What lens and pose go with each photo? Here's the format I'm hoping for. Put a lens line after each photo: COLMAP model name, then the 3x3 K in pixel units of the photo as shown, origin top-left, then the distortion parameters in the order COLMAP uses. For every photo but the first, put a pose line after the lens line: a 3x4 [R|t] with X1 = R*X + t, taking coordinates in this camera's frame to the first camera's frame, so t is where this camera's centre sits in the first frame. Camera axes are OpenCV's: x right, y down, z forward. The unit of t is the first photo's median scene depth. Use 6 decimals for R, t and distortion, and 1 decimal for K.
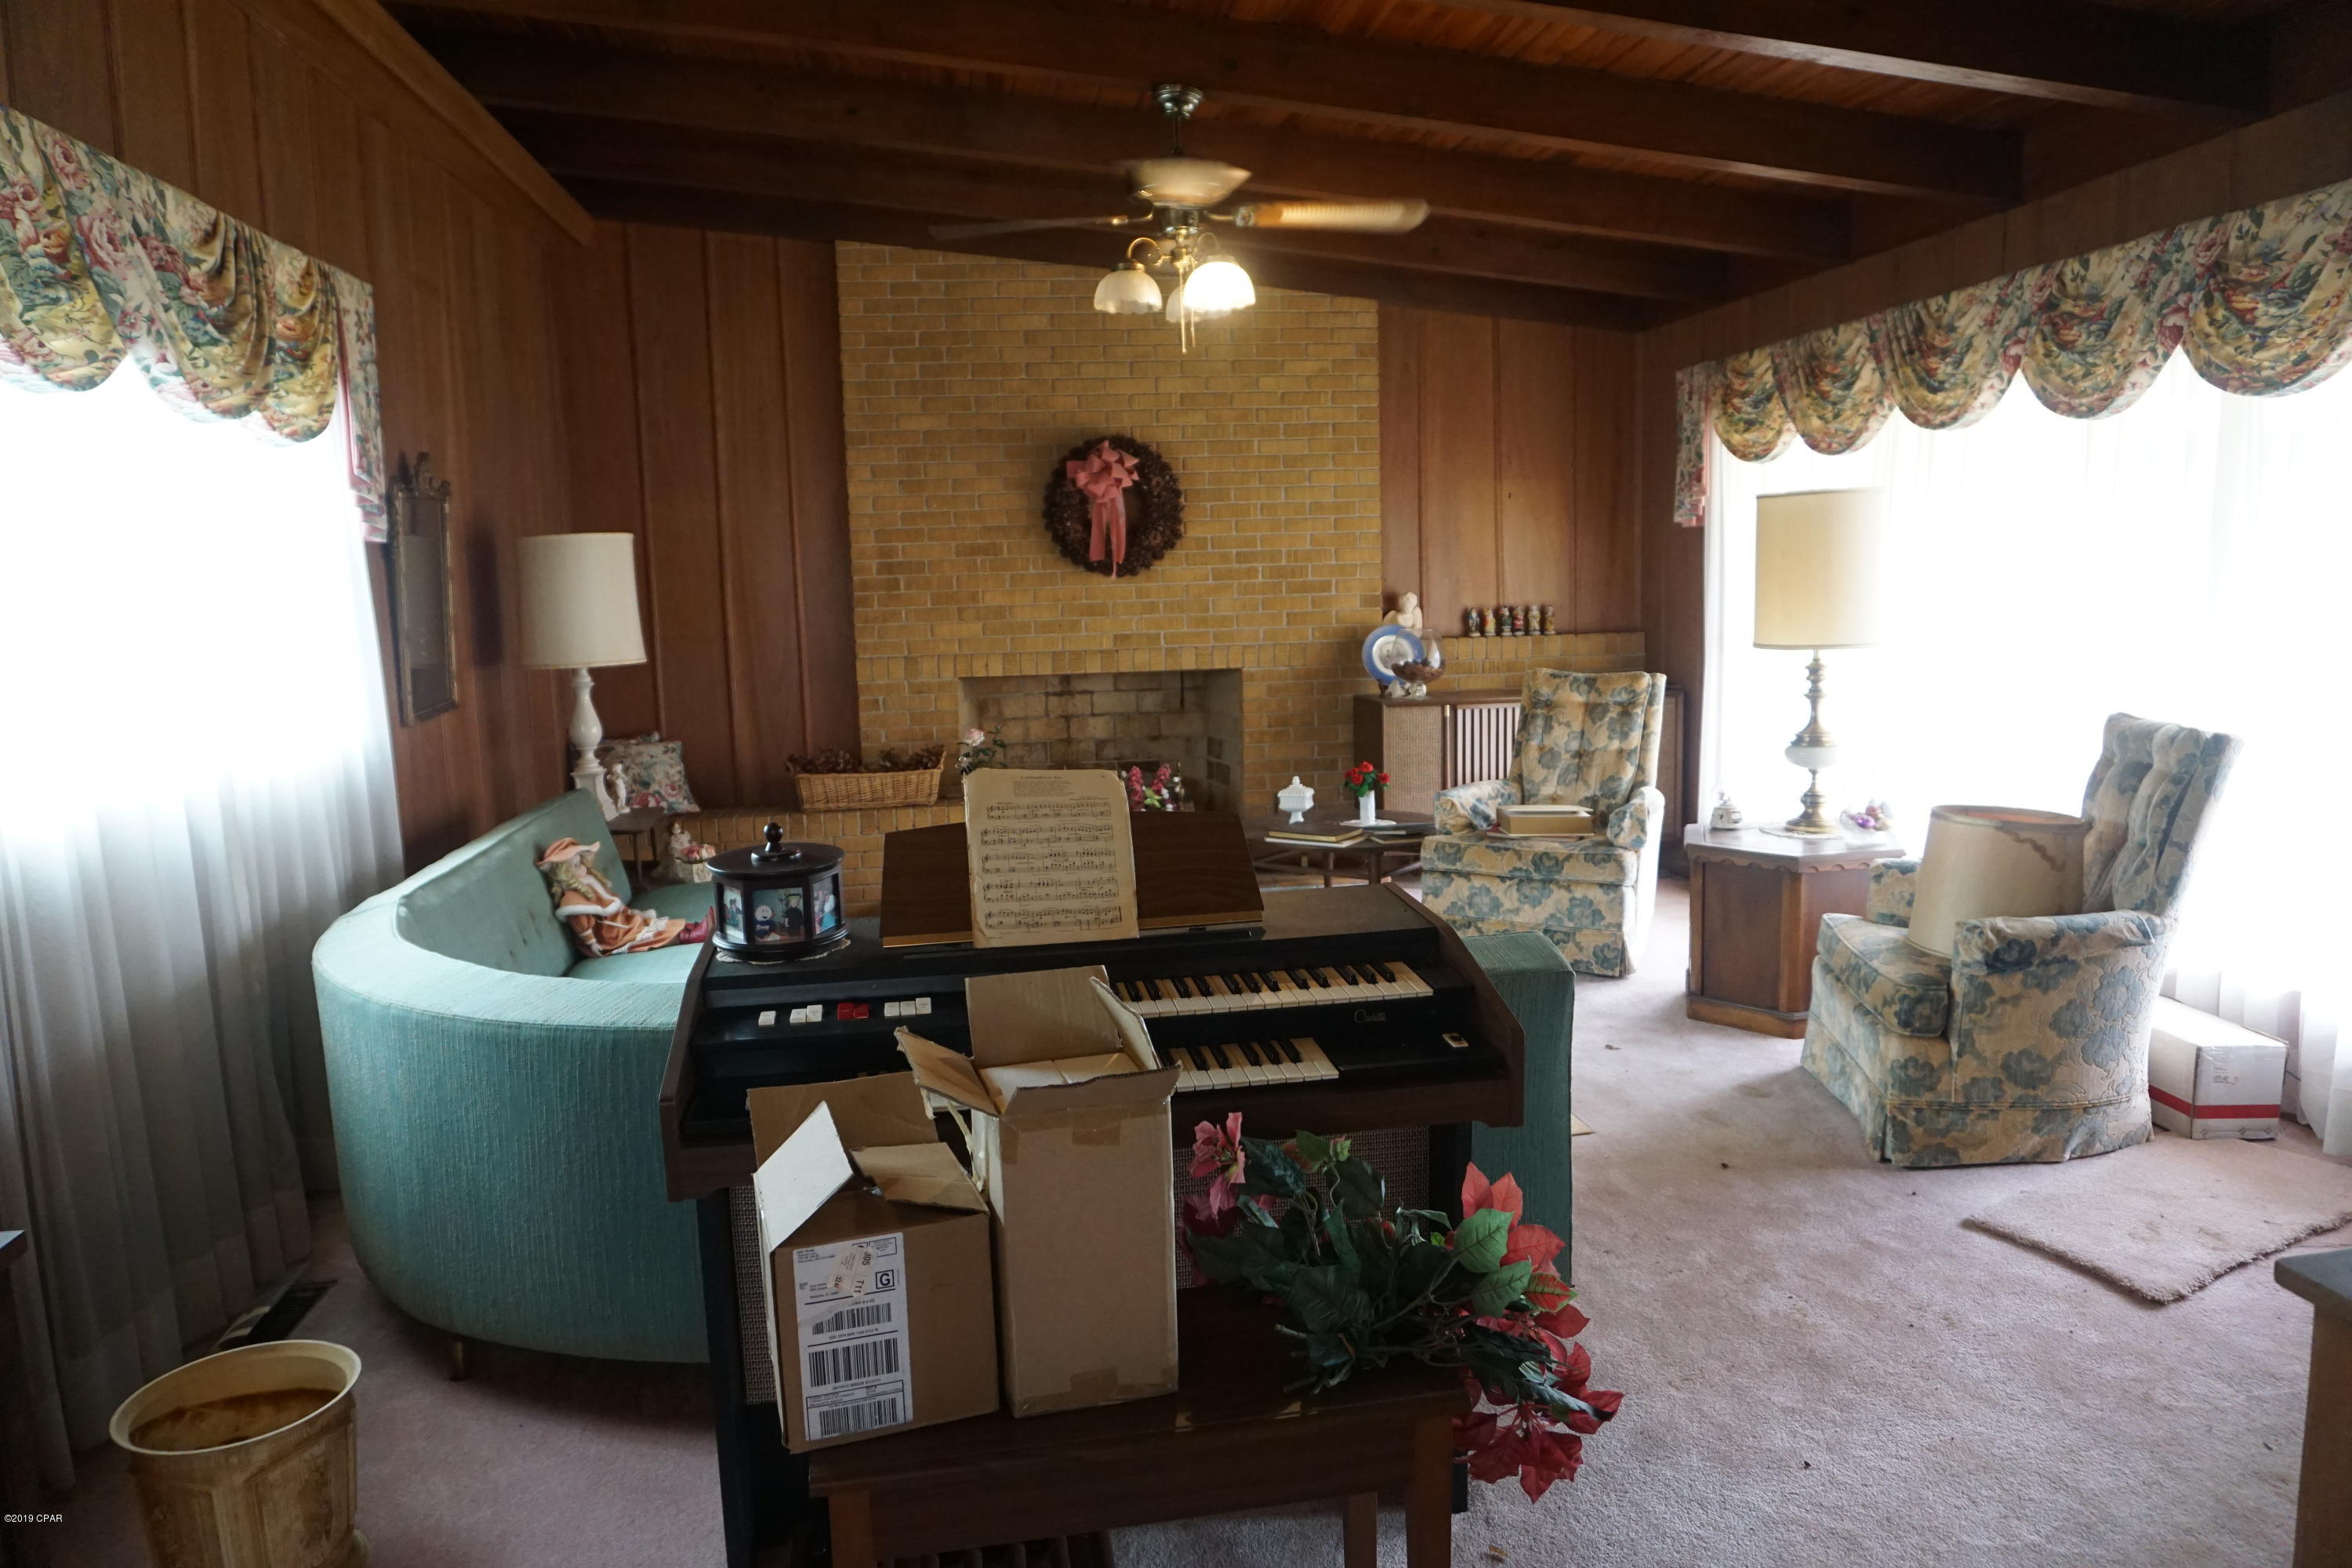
lens RADIAL K [[1602.5, 0, 1176.0], [0, 1602.5, 784.0], [0, 0, 1]] dist [-0.050963, 0.040421]
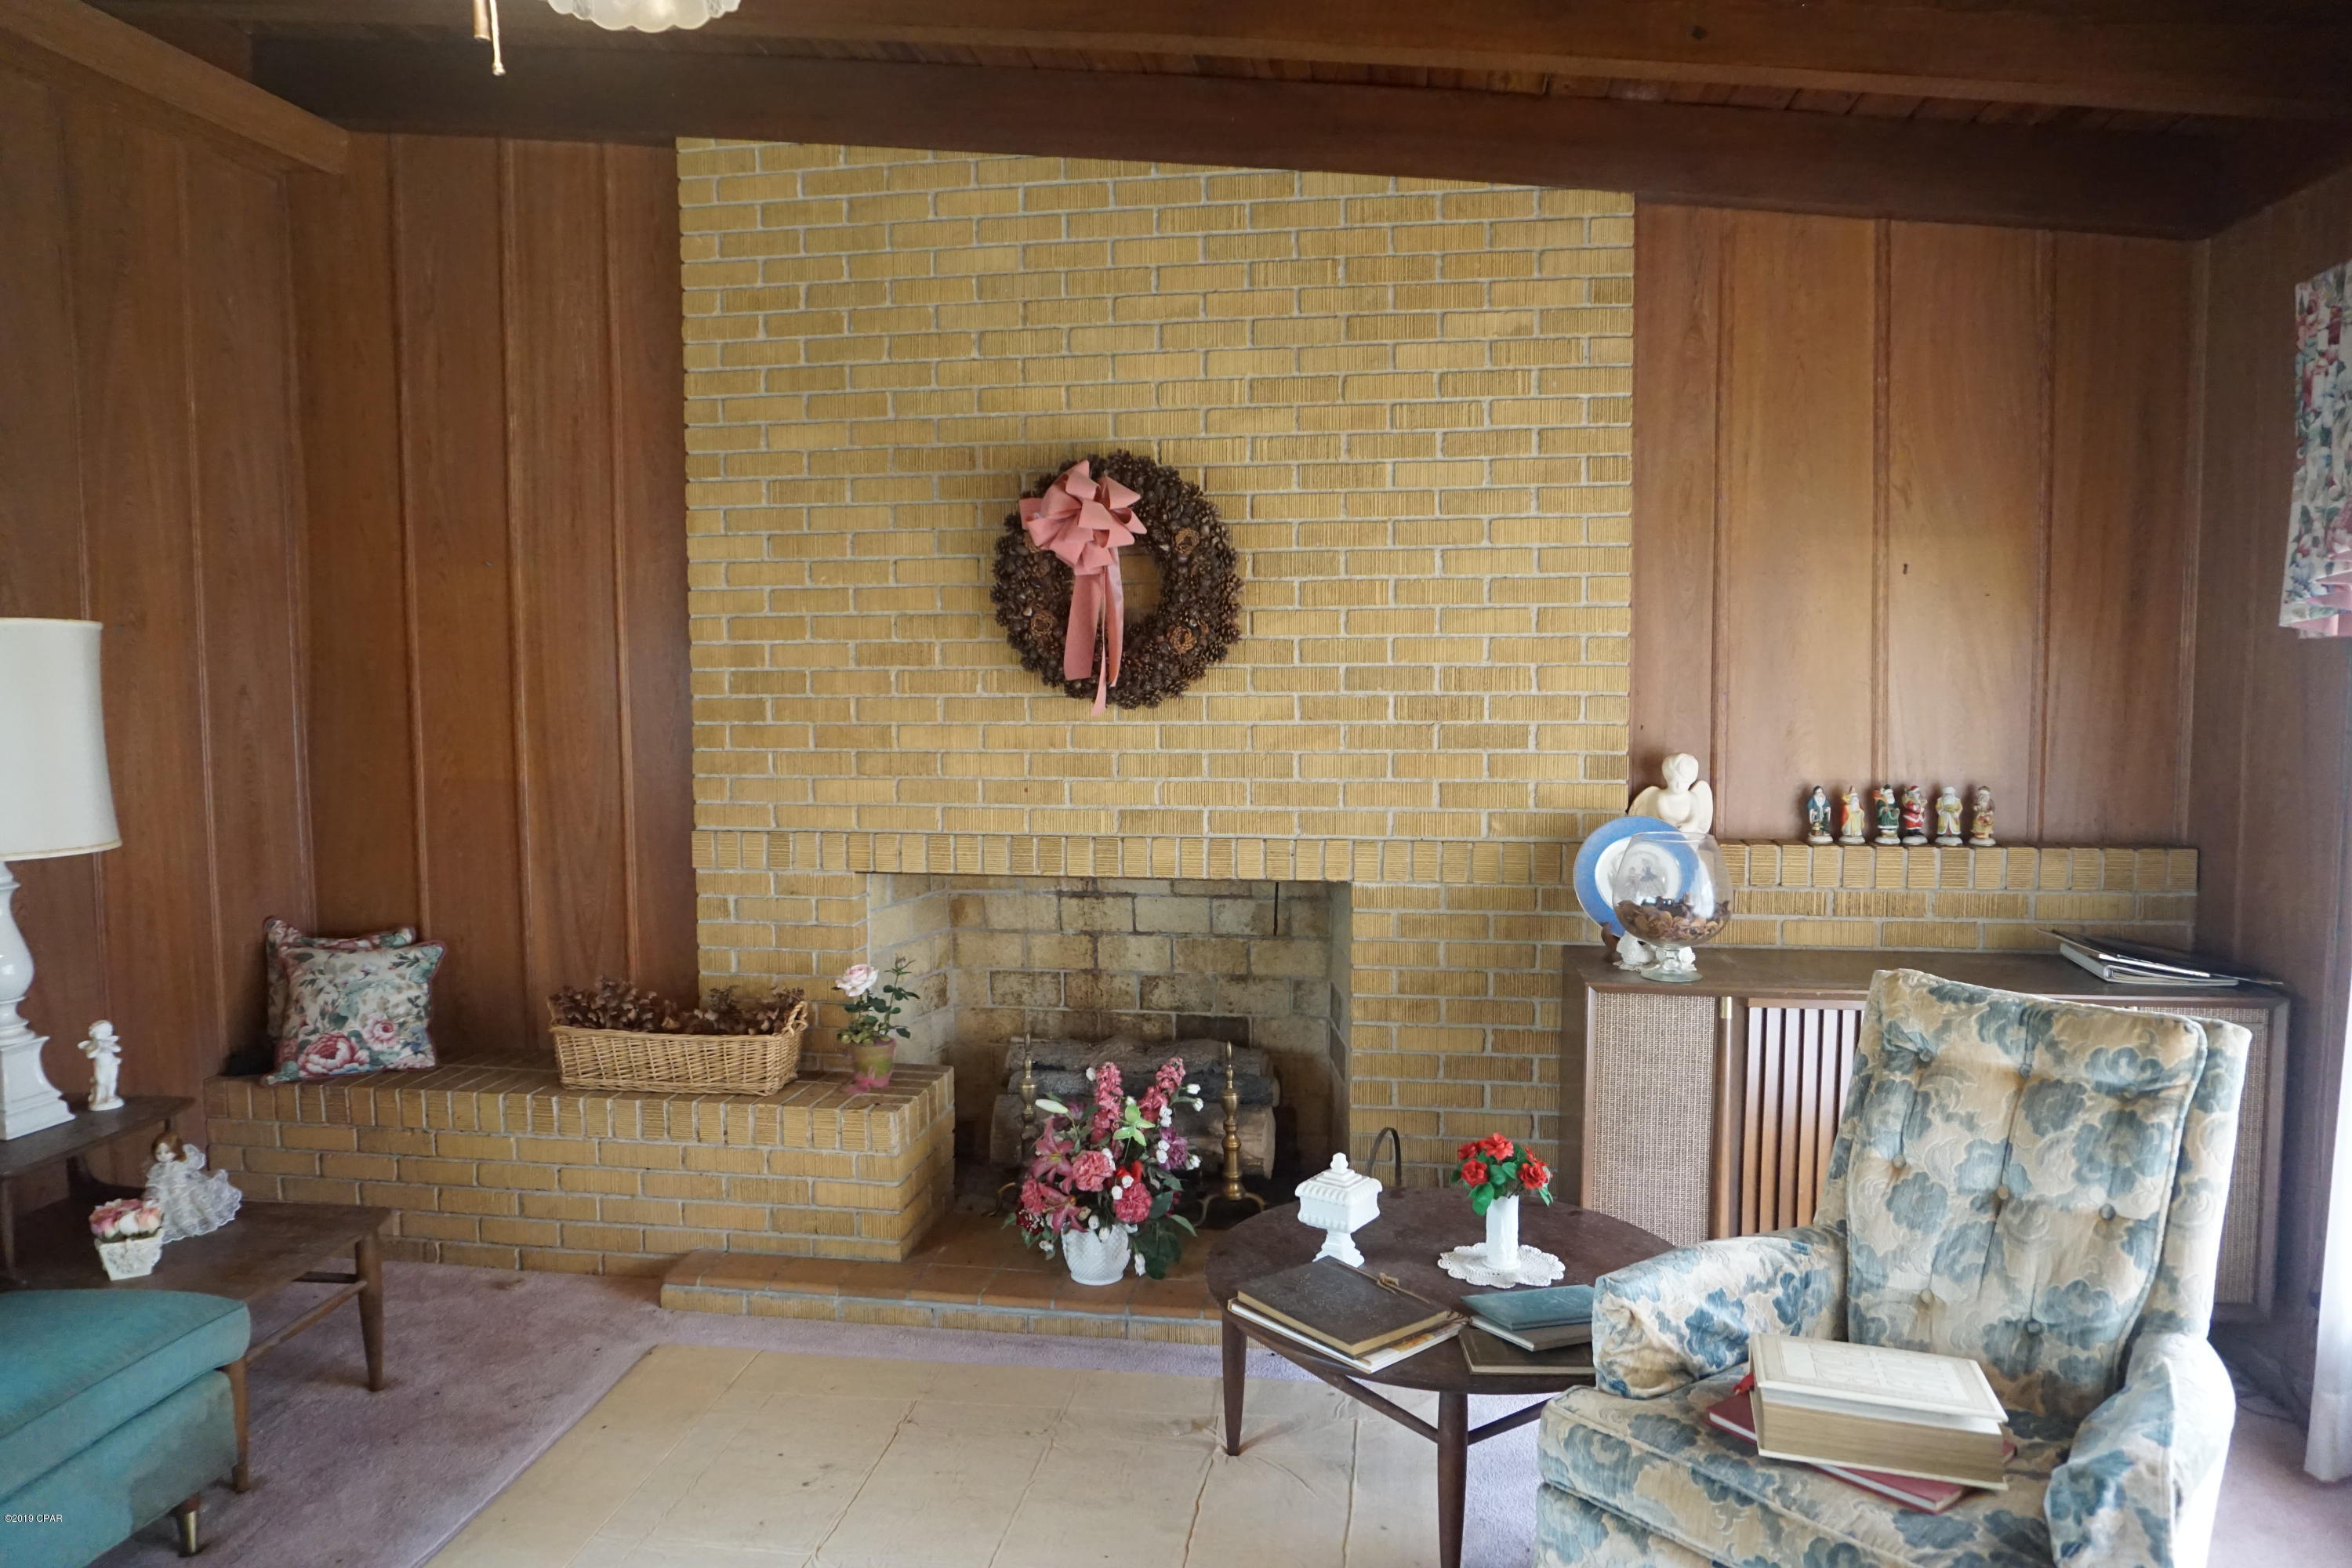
lens RADIAL K [[1589.5, 0, 1167.8], [0, 1589.5, 778.4], [0, 0, 1]] dist [-0.053880, 0.036058]
pose [[0.954093, 0.044672, -0.296159, 0.144545], [-0.060913, 0.997090, -0.045834, -0.081558], [0.293250, 0.061770, 0.954038, 0.485903]]
